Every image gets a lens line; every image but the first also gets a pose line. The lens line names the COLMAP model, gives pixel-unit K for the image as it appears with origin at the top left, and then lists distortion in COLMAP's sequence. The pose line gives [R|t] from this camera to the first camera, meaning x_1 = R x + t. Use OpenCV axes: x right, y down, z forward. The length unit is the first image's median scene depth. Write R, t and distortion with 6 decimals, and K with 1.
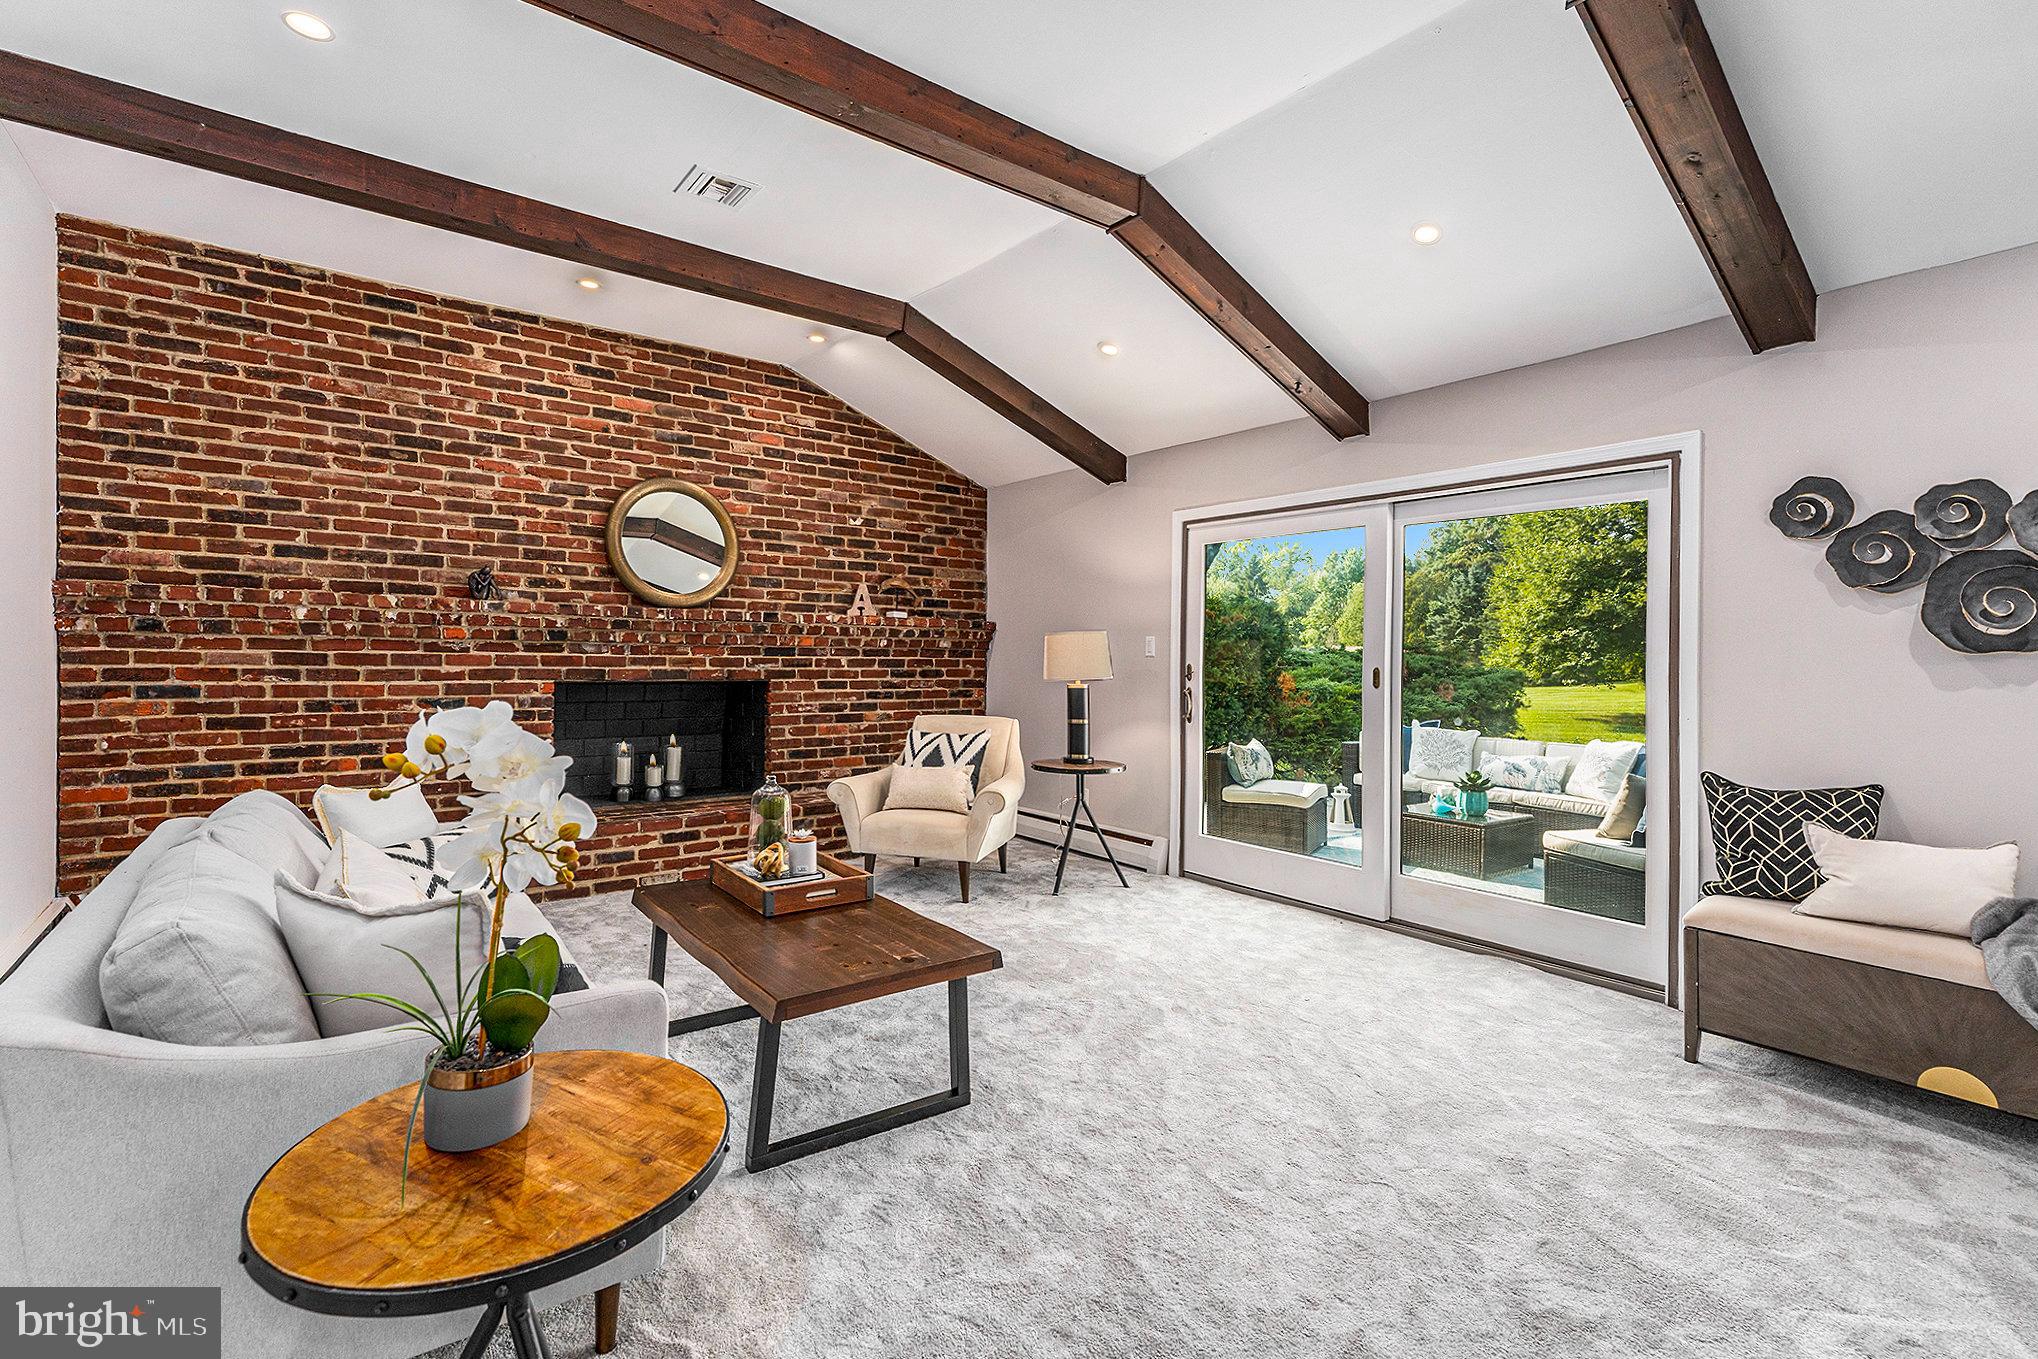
lens RADIAL K [[930.4, 0, 1017.8], [0, 930.4, 649.6], [0, 0, 1]] dist [0.000771, 0.000253]
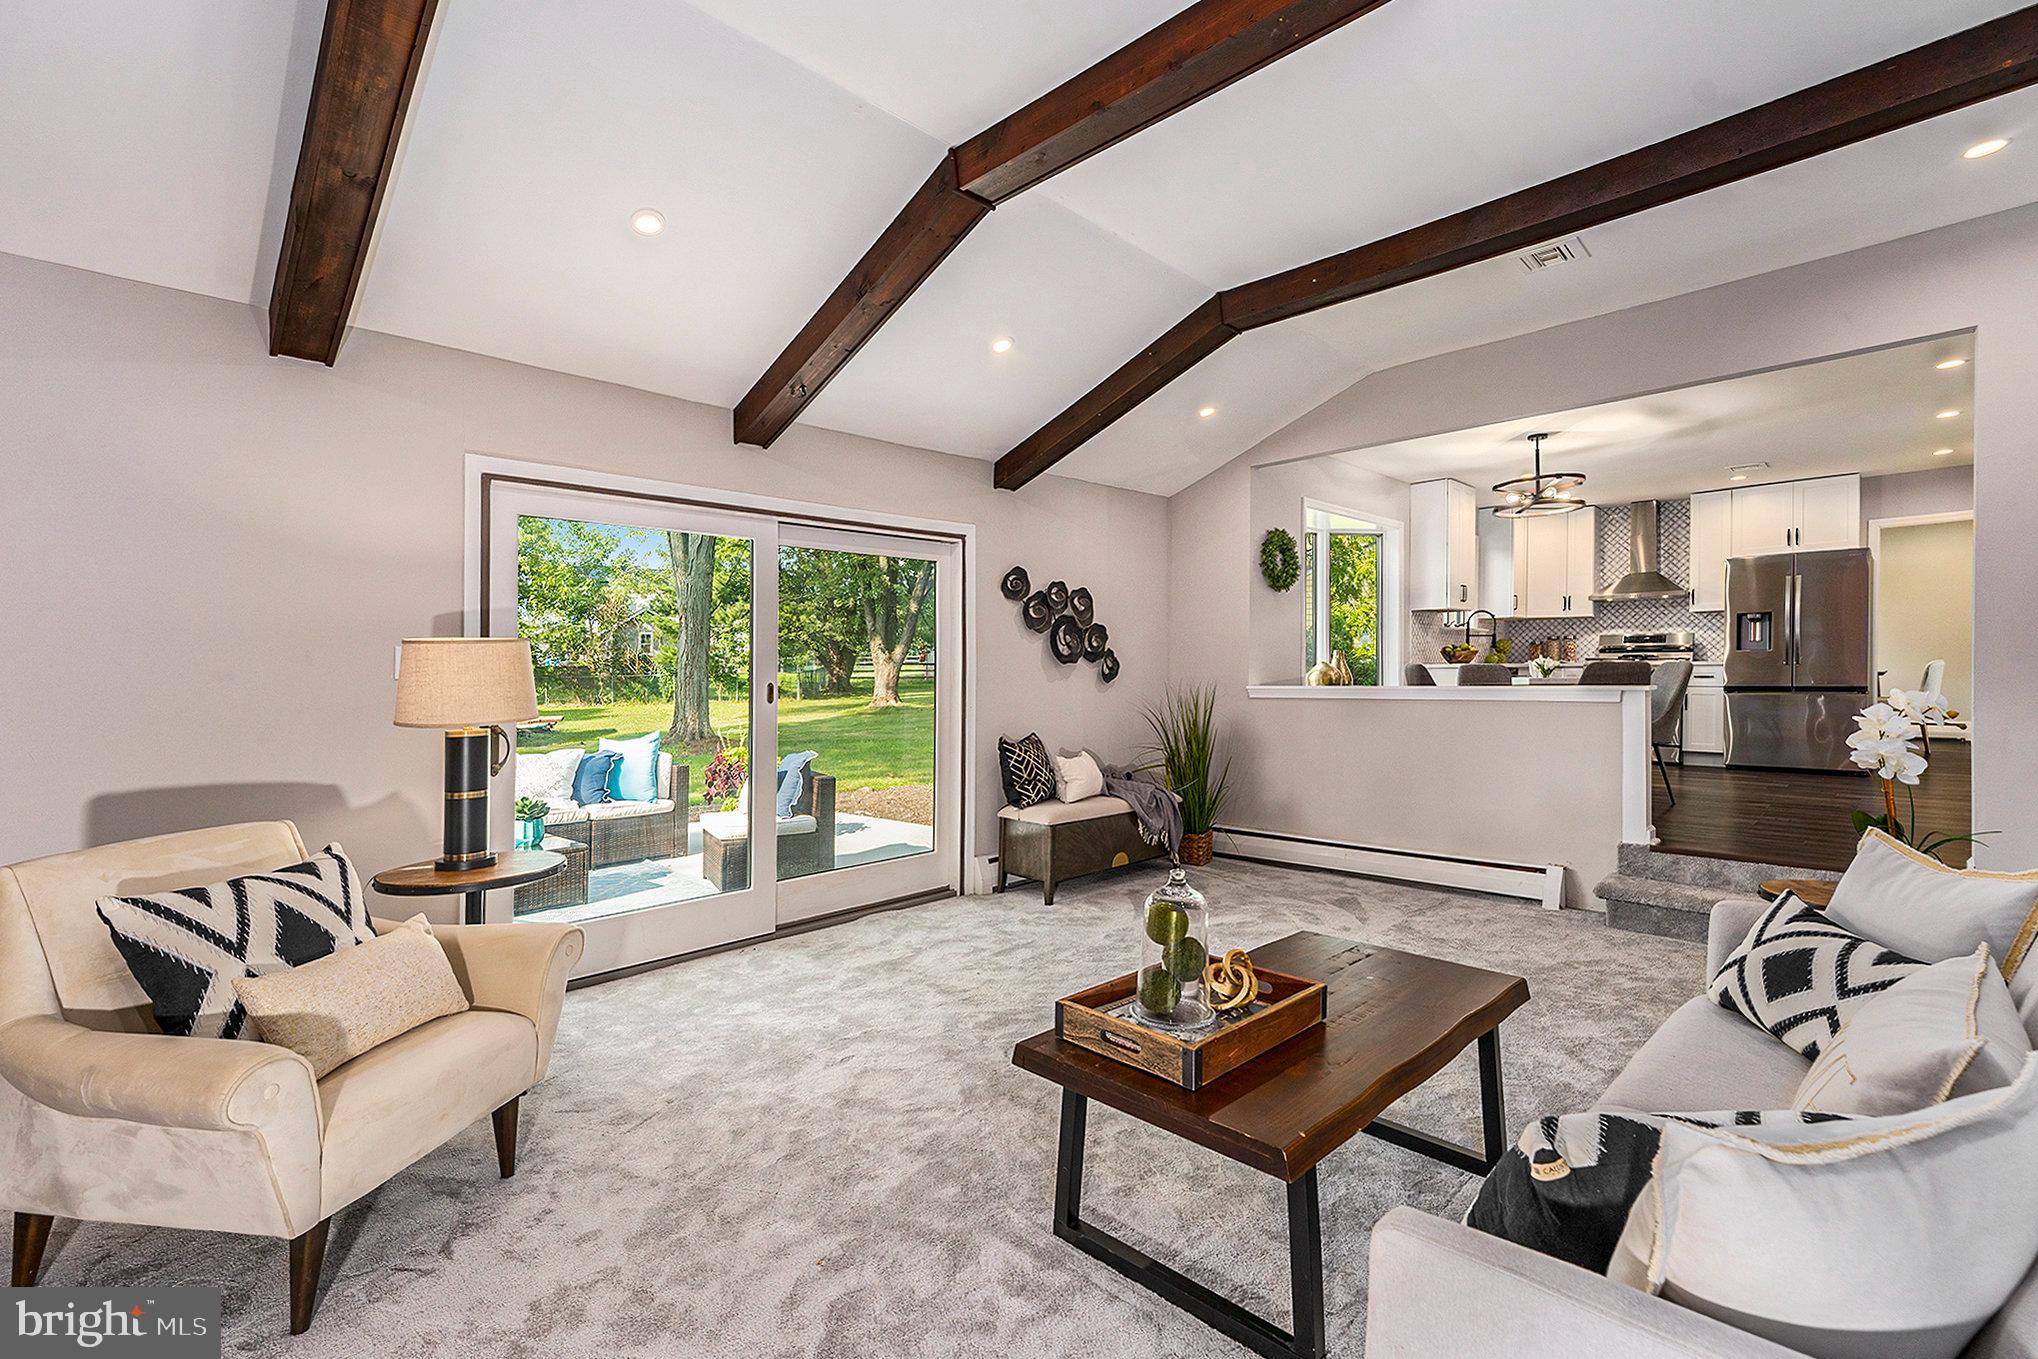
lens RADIAL K [[912.6, 0, 1019.0], [0, 912.6, 679.5], [0, 0, 1]] dist [-0.000431, -0.000038]
pose [[-0.124637, -0.019281, 0.992015, -0.684872], [0.003861, 0.999794, 0.019917, -0.003428], [-0.992195, 0.006313, -0.124536, 0.938382]]
